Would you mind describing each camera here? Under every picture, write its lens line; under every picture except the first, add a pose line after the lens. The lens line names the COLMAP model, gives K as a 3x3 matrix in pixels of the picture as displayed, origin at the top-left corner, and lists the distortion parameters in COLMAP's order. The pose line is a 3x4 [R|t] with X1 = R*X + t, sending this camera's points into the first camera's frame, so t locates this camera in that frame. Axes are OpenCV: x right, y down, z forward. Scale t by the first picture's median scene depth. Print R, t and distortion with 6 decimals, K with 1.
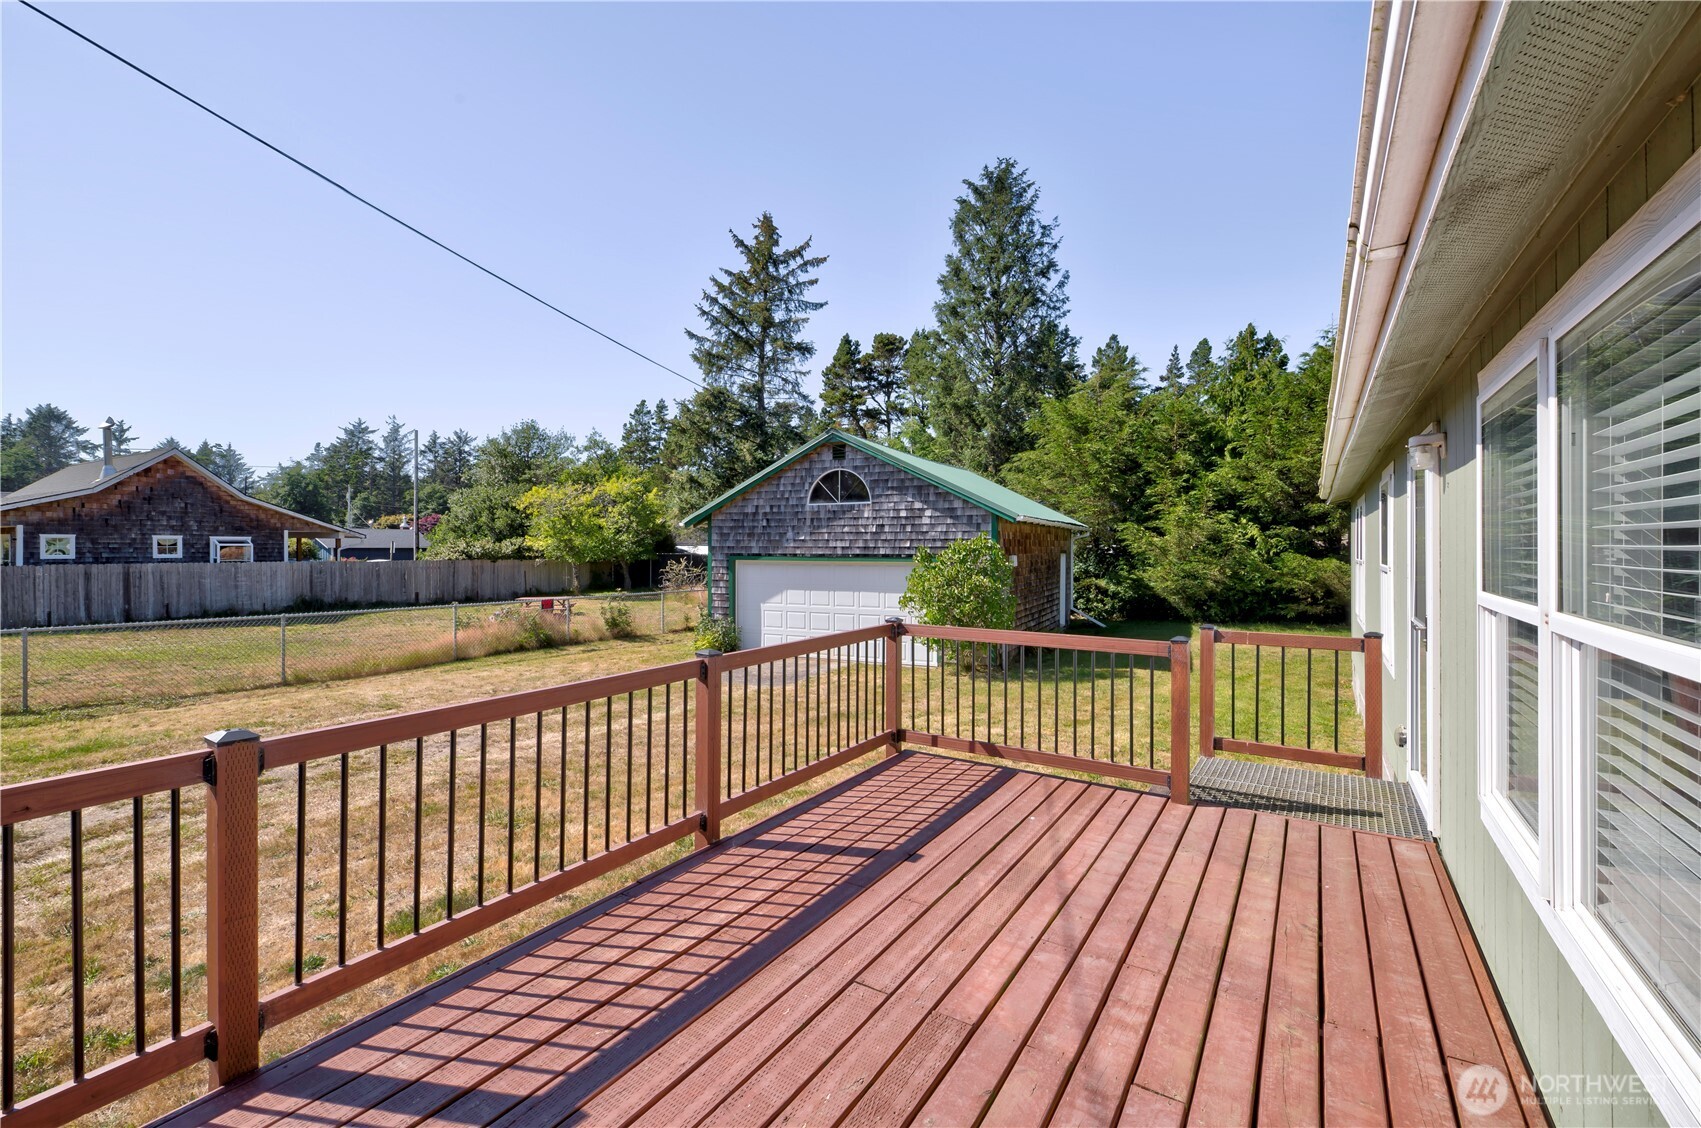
lens RADIAL K [[723.8, 0, 850.5], [0, 723.8, 559.7], [0, 0, 1]] dist [-0.004016, 0.001846]
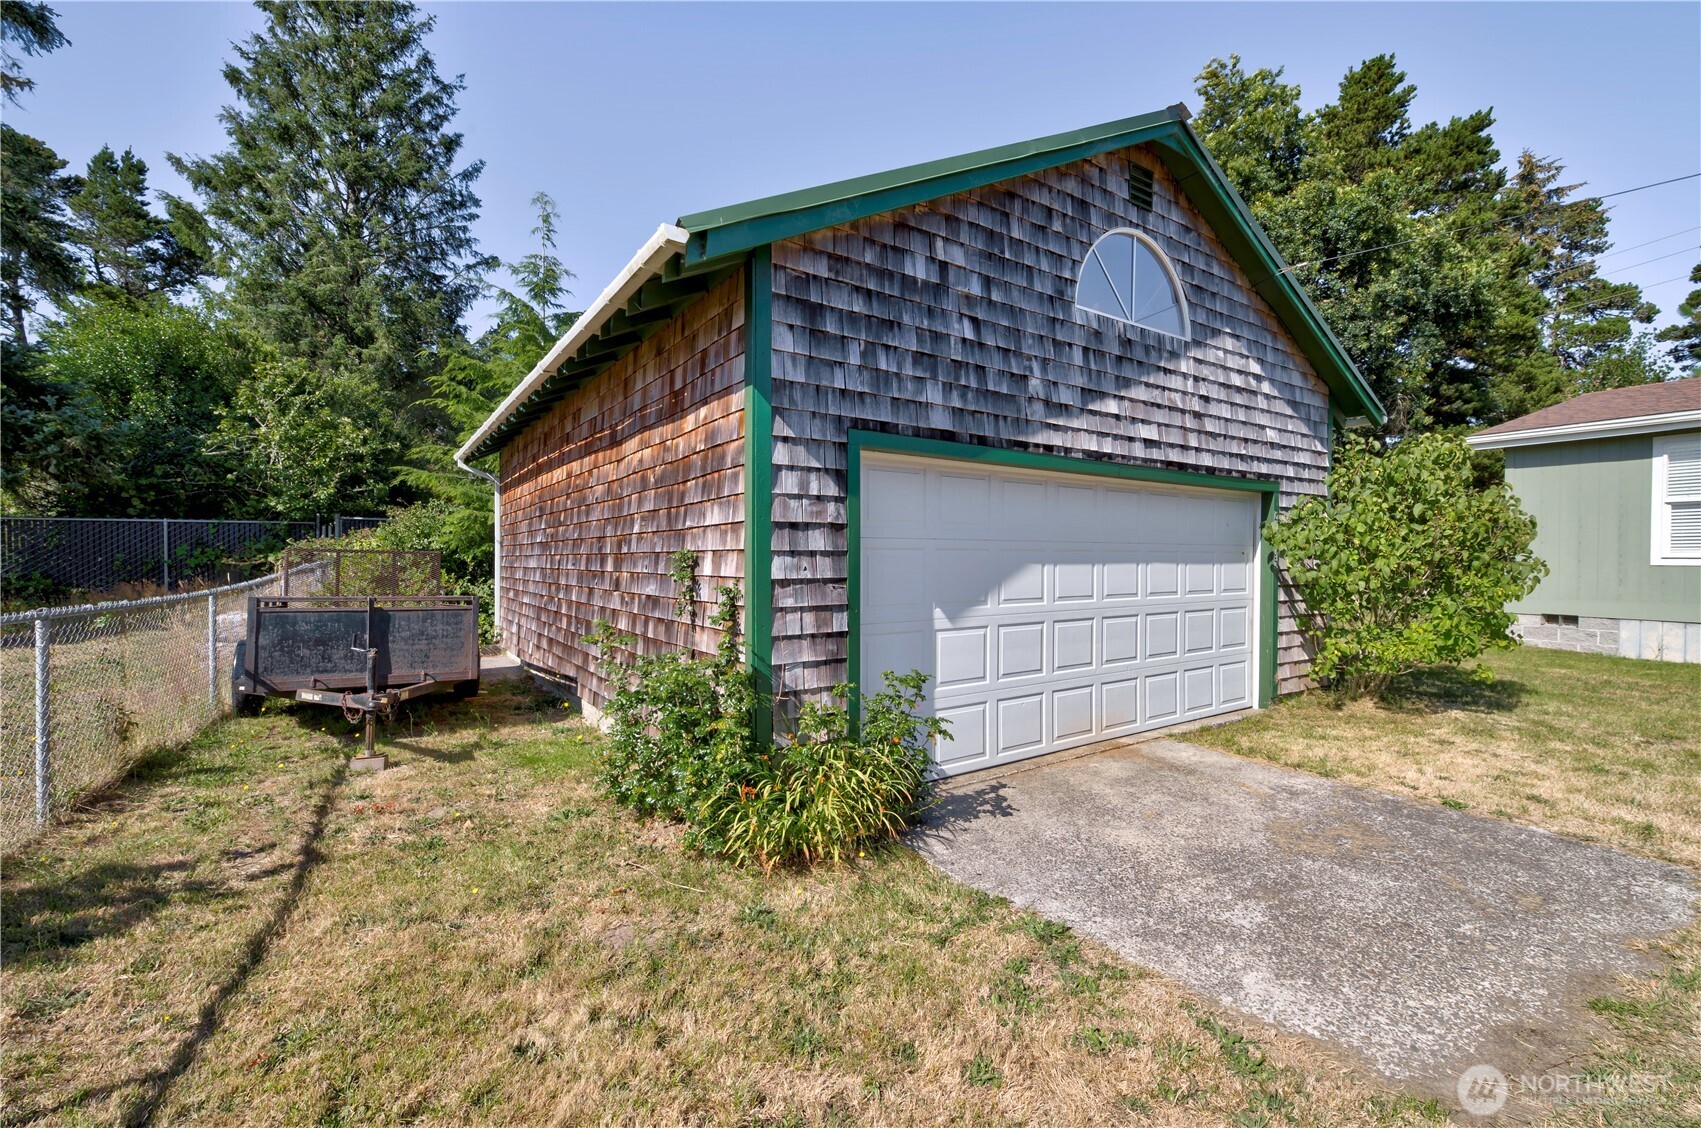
lens RADIAL K [[723.8, 0, 856.1], [0, 723.8, 556.6], [0, 0, 1]] dist [-0.004016, 0.001846]
pose [[0.515317, 0.002538, 0.856996, -0.389609], [0.010981, 0.999894, -0.009564, 0.042507], [-0.856929, 0.014339, 0.515235, 0.889069]]
